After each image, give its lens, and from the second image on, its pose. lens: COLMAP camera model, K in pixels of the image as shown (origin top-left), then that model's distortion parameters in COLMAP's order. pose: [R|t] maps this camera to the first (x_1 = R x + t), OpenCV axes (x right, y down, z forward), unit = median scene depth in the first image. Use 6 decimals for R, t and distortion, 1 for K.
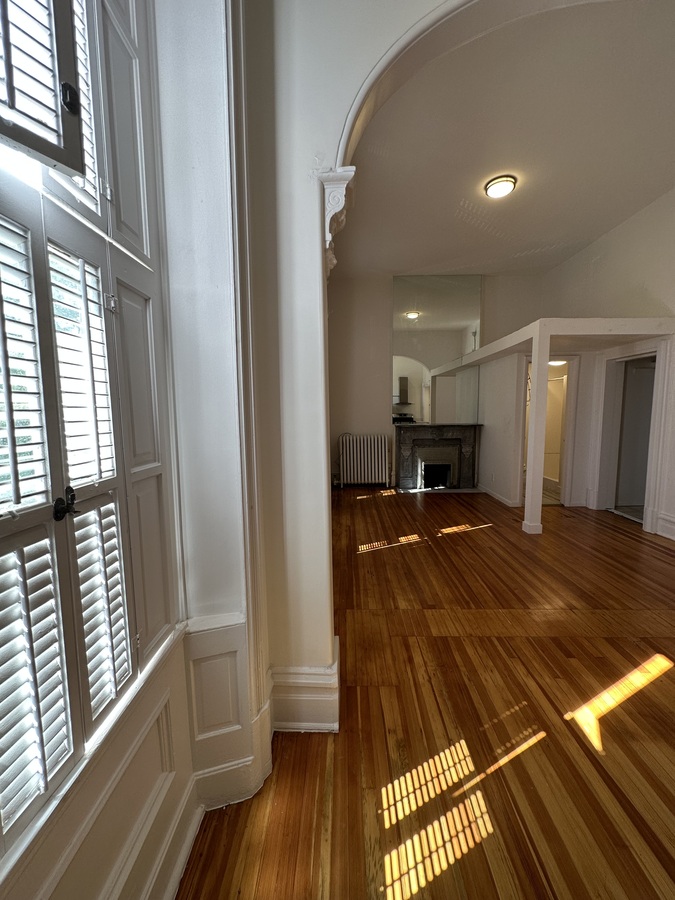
lens RADIAL K [[369.6, 0, 337.5], [0, 369.6, 450.0], [0, 0, 1]] dist [0.000744, -0.000045]
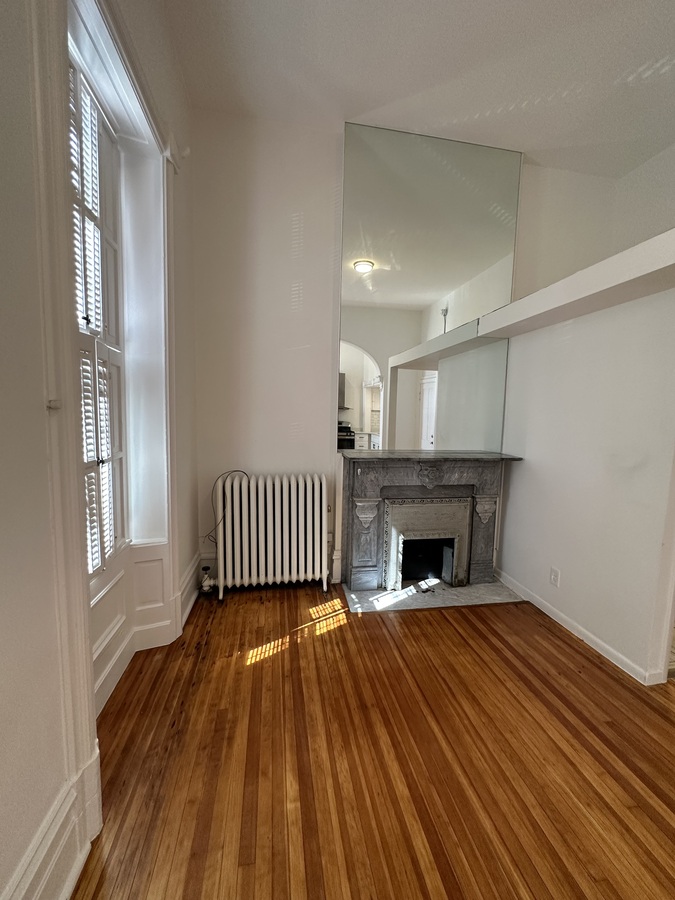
lens RADIAL K [[369.6, 0, 337.5], [0, 369.6, 450.0], [0, 0, 1]] dist [0.000744, -0.000045]
pose [[0.980769, 0.013472, 0.194704, 0.059793], [-0.011933, 0.999888, -0.009079, -0.070335], [-0.194805, 0.006581, 0.980820, 0.556384]]
